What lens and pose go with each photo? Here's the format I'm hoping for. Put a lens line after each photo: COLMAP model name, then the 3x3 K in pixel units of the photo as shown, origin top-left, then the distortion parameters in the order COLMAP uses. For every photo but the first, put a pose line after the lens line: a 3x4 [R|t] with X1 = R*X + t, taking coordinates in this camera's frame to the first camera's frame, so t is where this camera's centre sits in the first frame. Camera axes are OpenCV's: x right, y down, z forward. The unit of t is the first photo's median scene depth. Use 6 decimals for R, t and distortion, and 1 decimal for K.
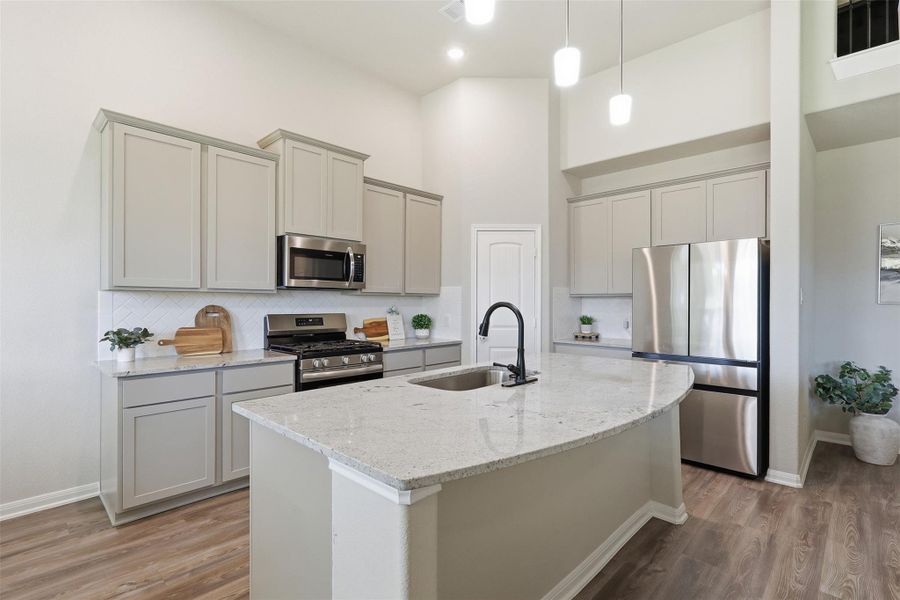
lens RADIAL K [[425.7, 0, 448.3], [0, 425.7, 303.7], [0, 0, 1]] dist [-0.003357, 0.000493]
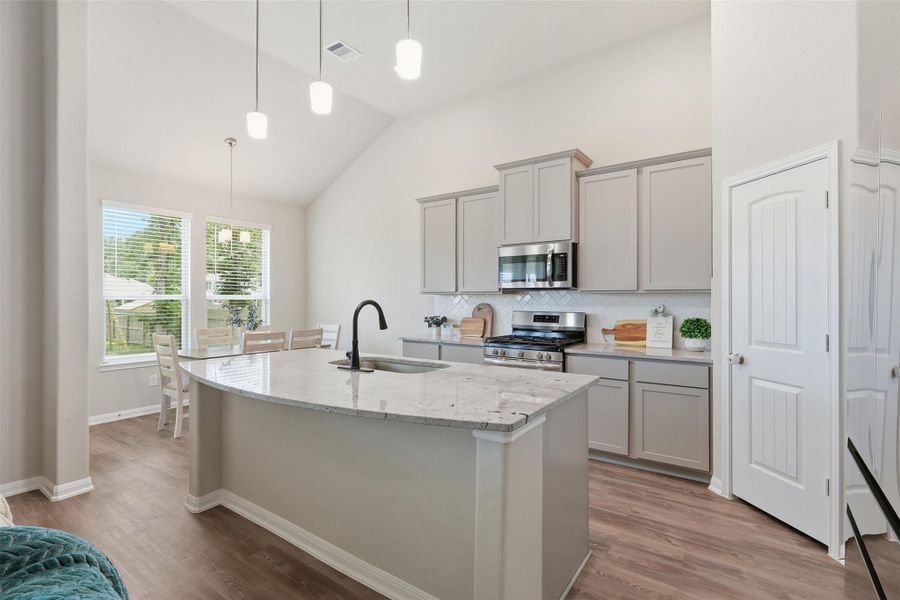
lens RADIAL K [[425.7, 0, 453.0], [0, 425.7, 301.8], [0, 0, 1]] dist [-0.003357, 0.000493]
pose [[0.152254, -0.001059, -0.988341, 0.871550], [-0.006878, 0.999974, -0.002131, 0.002219], [0.988318, 0.007122, 0.152242, 0.697017]]
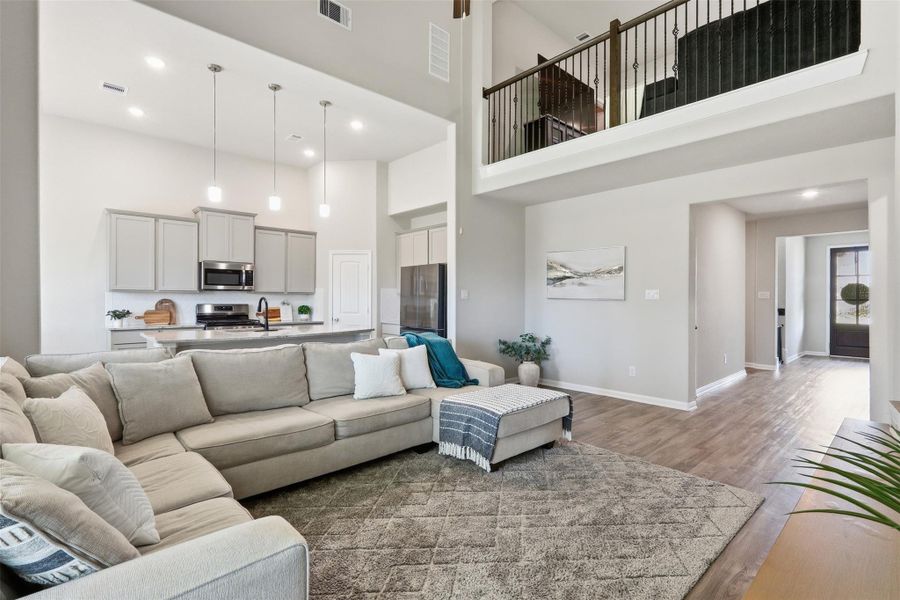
lens RADIAL K [[425.7, 0, 452.1], [0, 425.7, 302.4], [0, 0, 1]] dist [-0.003357, 0.000493]
pose [[0.998151, 0.001986, -0.060754, 0.872467], [-0.001726, 0.999989, 0.004337, 0.009016], [0.060762, -0.004224, 0.998143, -0.852758]]
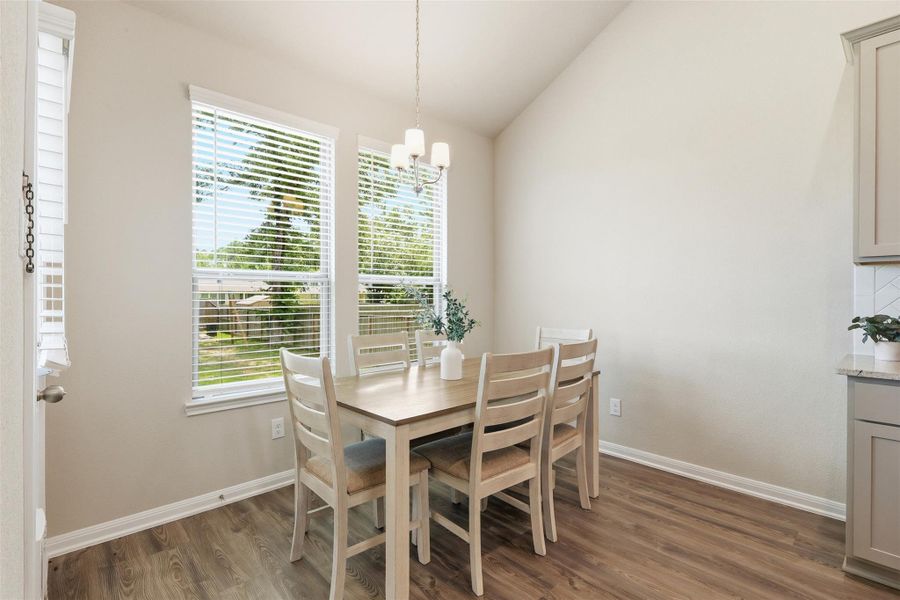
lens RADIAL K [[425.7, 0, 451.8], [0, 425.7, 297.6], [0, 0, 1]] dist [-0.003357, 0.000493]
pose [[-0.059319, -0.001145, -0.998238, 0.013251], [-0.006765, 0.999977, -0.000745, 0.029897], [0.998216, 0.006708, -0.059325, 0.257553]]
